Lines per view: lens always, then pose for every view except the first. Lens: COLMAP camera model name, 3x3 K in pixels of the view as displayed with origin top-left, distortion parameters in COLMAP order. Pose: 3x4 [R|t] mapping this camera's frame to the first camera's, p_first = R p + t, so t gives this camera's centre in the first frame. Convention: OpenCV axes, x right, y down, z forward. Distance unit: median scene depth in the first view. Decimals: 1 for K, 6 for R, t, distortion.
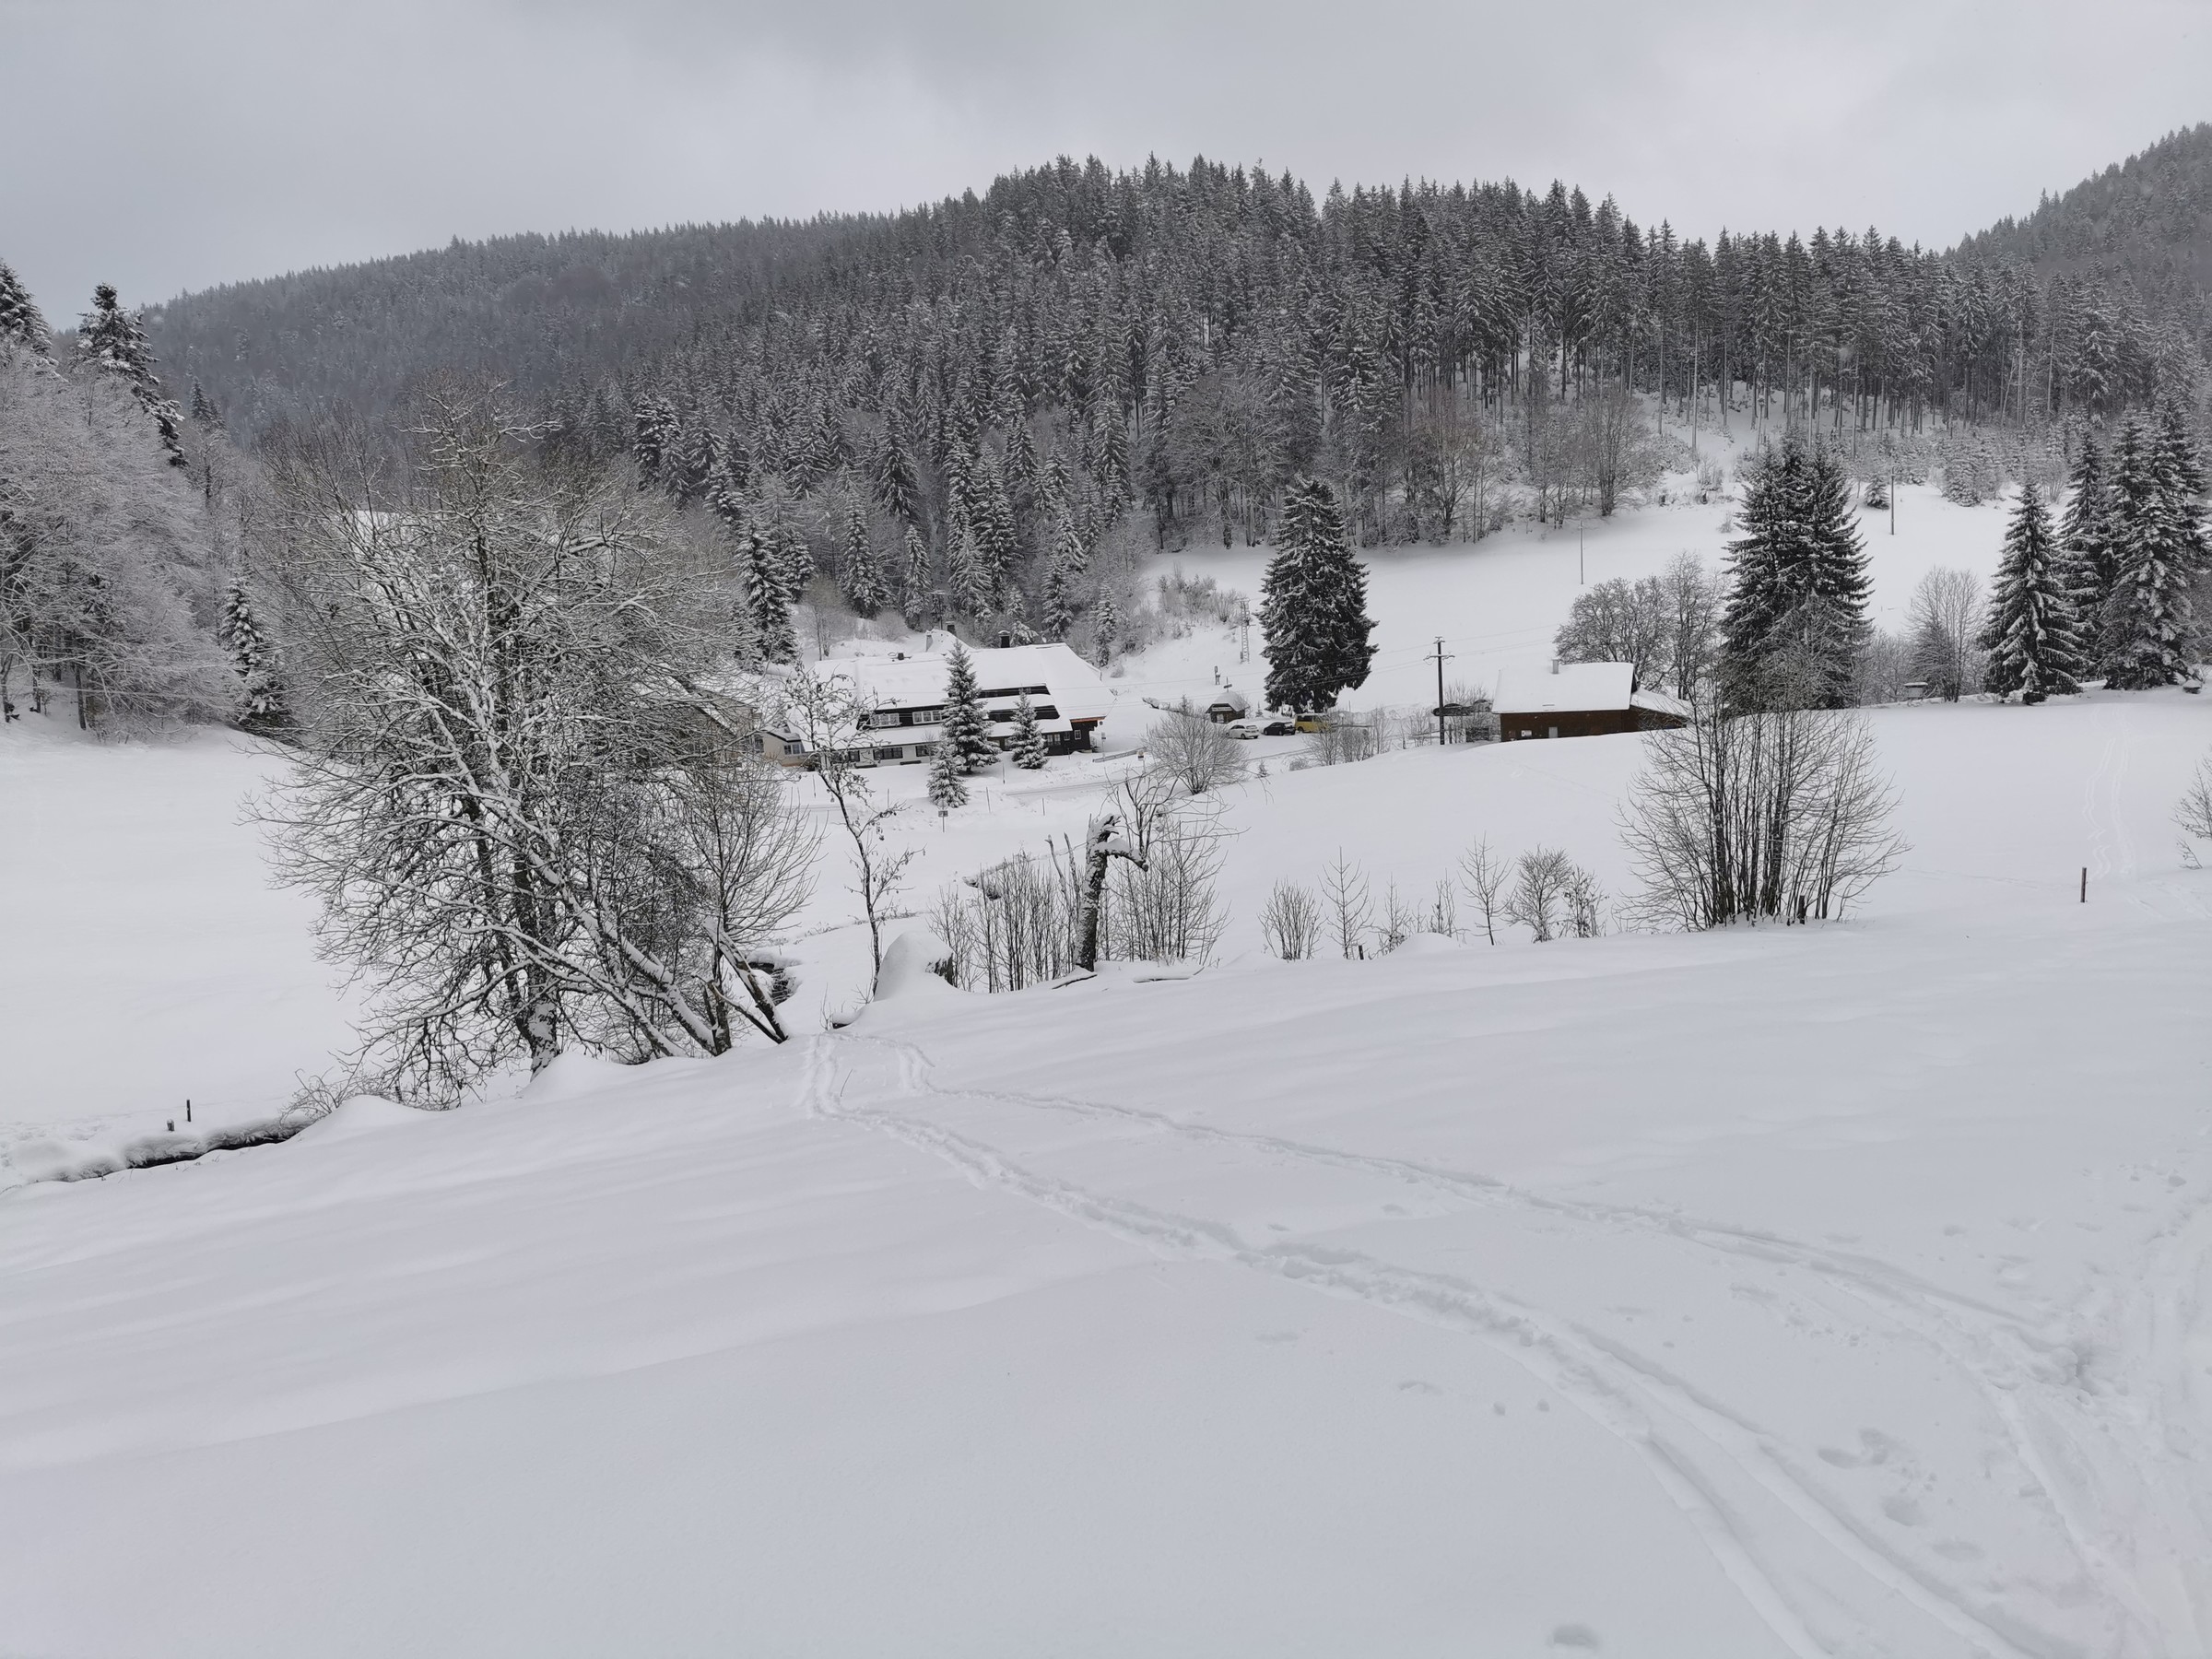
lens RADIAL K [[1684.1, 0, 1088.3], [0, 1684.1, 819.1], [0, 0, 1]] dist [0.032127, -0.029112]
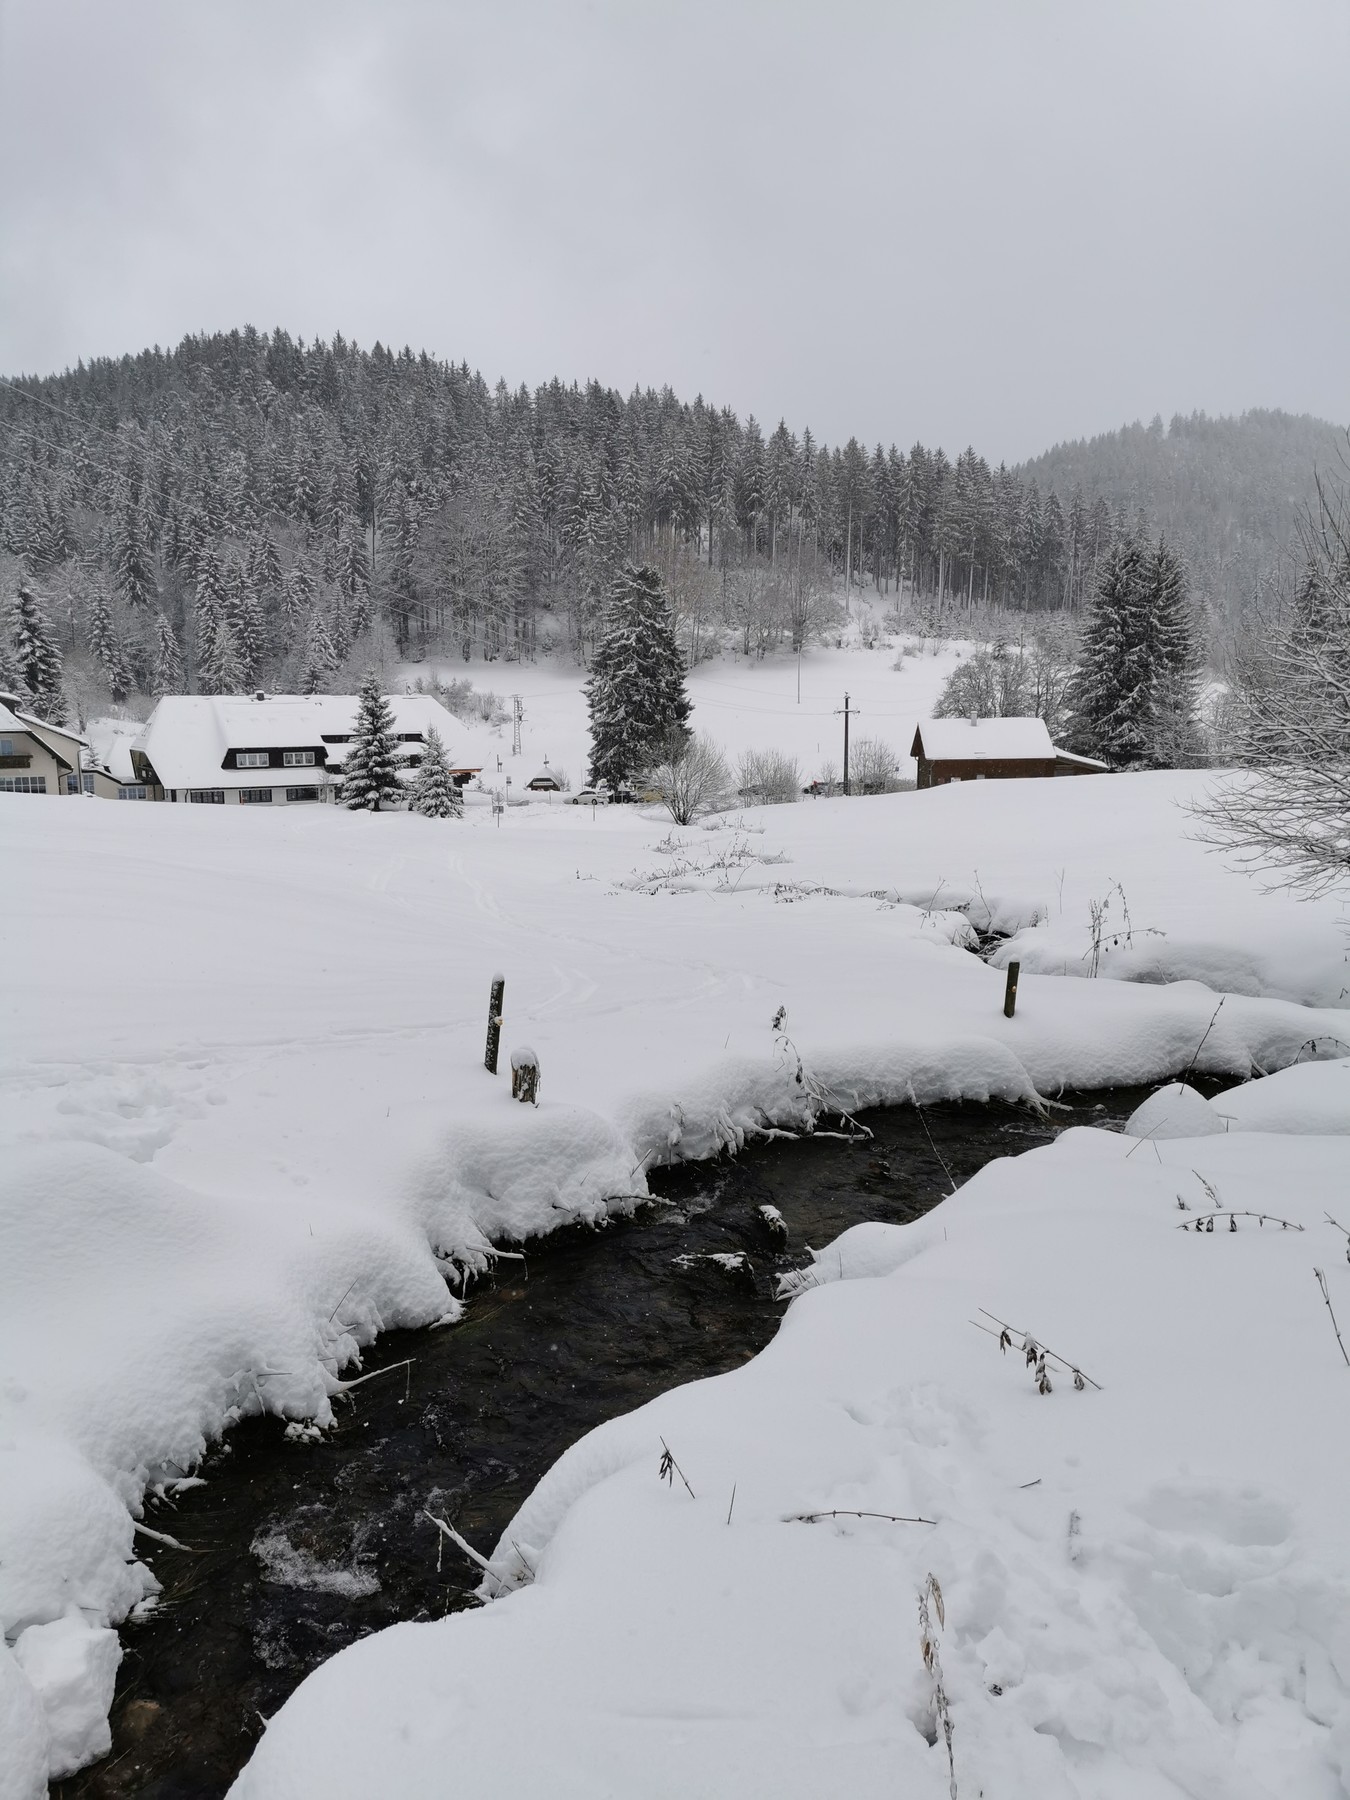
lens RADIAL K [[1370.4, 0, 675.5], [0, 1370.4, 903.1], [0, 0, 1]] dist [0.032127, -0.029112]
pose [[0.942177, 0.012396, 0.334887, -0.086666], [-0.001556, 0.999467, -0.032616, 0.024962], [-0.335113, 0.030209, 0.941694, 0.120829]]
